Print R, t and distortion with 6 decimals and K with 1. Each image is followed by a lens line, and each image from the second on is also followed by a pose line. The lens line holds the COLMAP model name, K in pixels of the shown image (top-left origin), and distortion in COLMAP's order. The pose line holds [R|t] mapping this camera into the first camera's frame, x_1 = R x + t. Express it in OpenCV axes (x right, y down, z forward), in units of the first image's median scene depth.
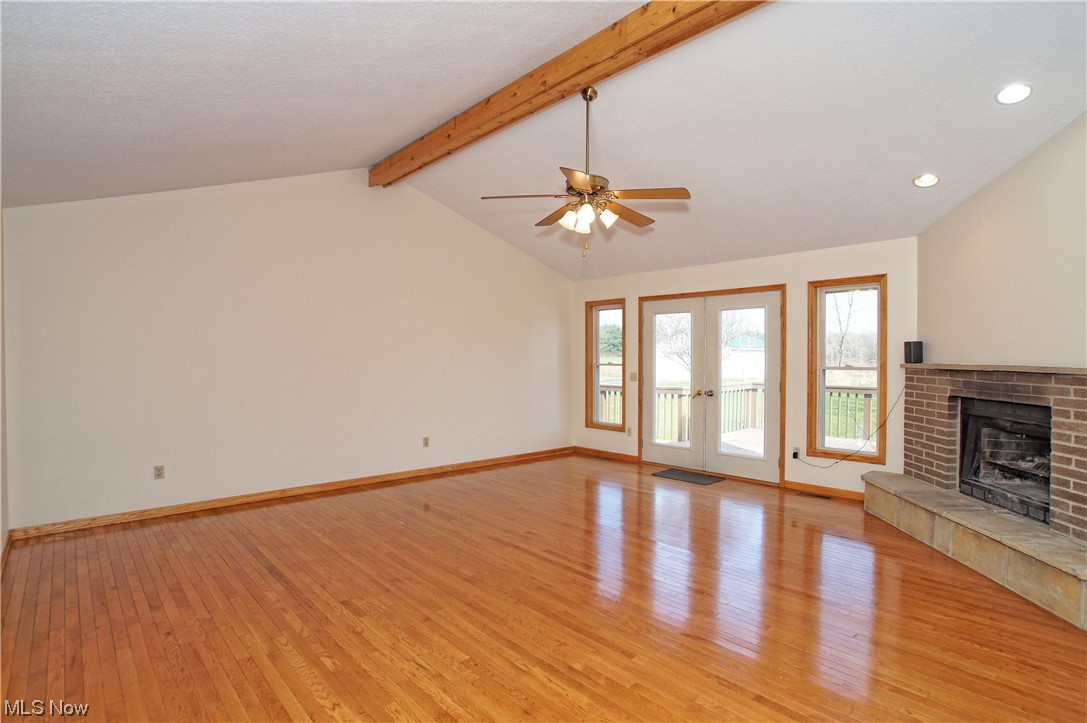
lens RADIAL K [[519.5, 0, 547.1], [0, 519.5, 362.5], [0, 0, 1]] dist [-0.004080, -0.000209]
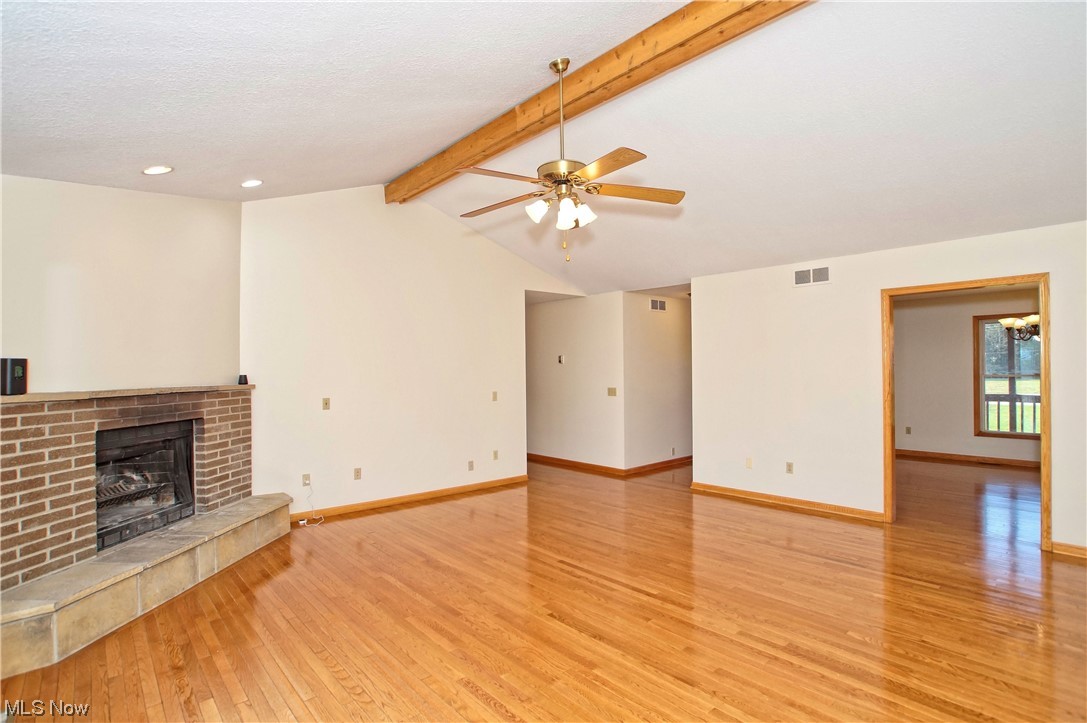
lens RADIAL K [[519.5, 0, 539.6], [0, 519.5, 363.6], [0, 0, 1]] dist [-0.004080, -0.000209]
pose [[-0.999911, 0.008979, 0.009861, 0.112984], [0.009022, 0.999950, 0.004269, -0.037650], [-0.009822, 0.004358, -0.999942, 1.893279]]
